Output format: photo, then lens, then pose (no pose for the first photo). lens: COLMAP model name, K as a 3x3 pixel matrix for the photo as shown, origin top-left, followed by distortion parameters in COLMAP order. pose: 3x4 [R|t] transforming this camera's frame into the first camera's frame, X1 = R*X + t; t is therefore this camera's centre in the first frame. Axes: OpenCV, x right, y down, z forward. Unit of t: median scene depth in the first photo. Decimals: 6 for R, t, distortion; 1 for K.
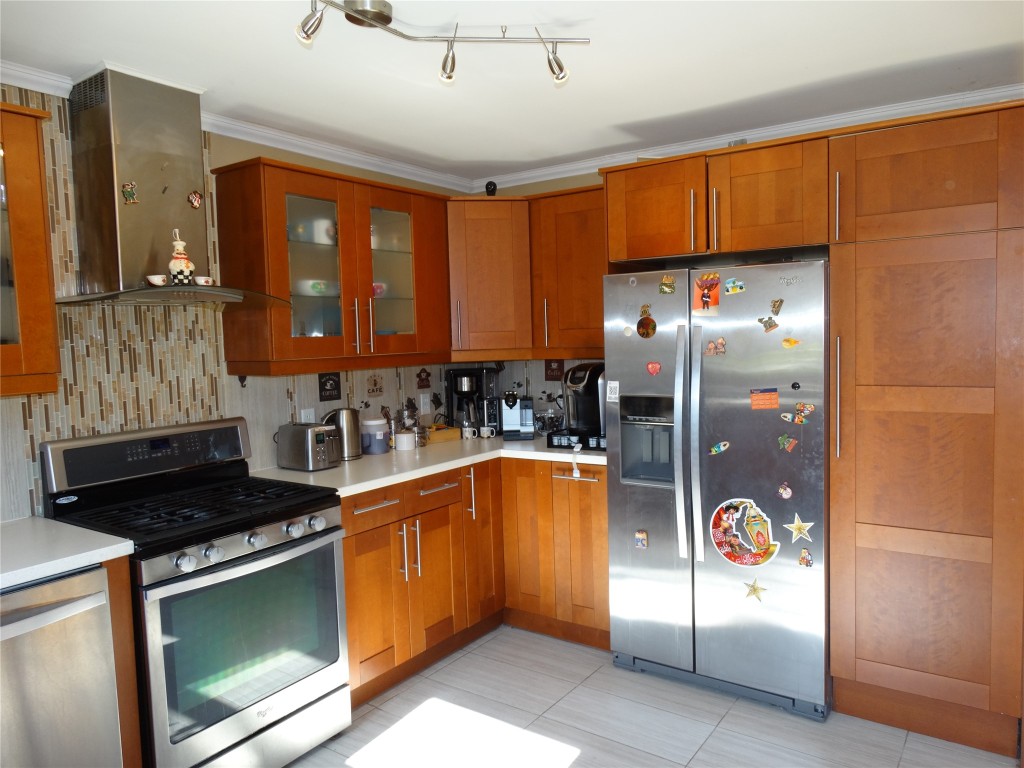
lens RADIAL K [[727.1, 0, 517.4], [0, 727.1, 383.2], [0, 0, 1]] dist [-0.004166, 0.003315]
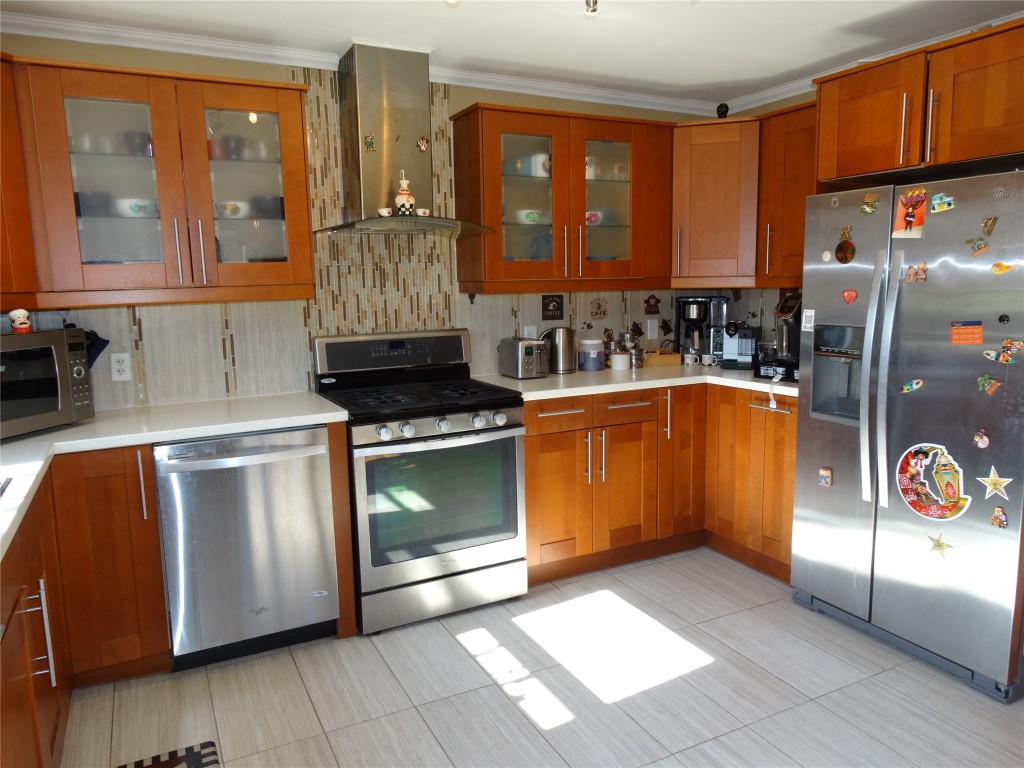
lens RADIAL K [[727.1, 0, 514.0], [0, 727.1, 384.3], [0, 0, 1]] dist [-0.004166, 0.003315]
pose [[0.886291, 0.080596, -0.456063, 0.249594], [-0.040052, 0.994390, 0.097896, 0.018288], [0.461395, -0.068498, 0.884547, -0.026219]]
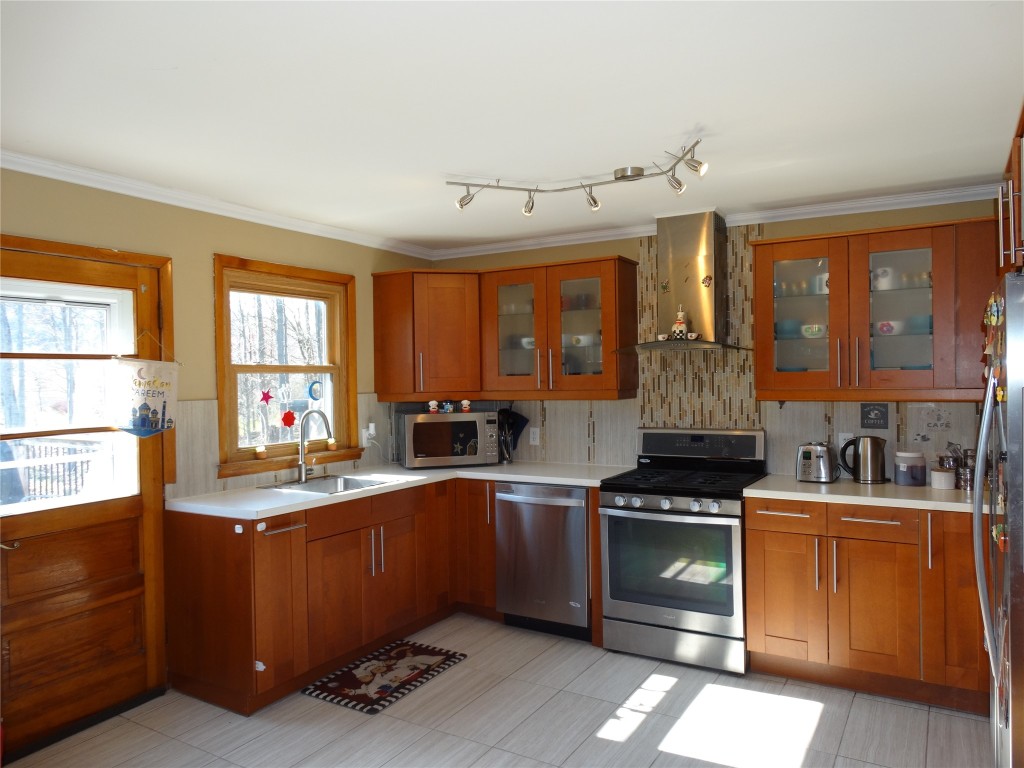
lens RADIAL K [[727.1, 0, 521.7], [0, 727.1, 382.9], [0, 0, 1]] dist [-0.004166, 0.003315]
pose [[0.077105, 0.036479, -0.996355, 0.958951], [-0.057688, 0.997819, 0.032068, -0.059929], [0.995353, 0.055006, 0.079042, 0.454462]]
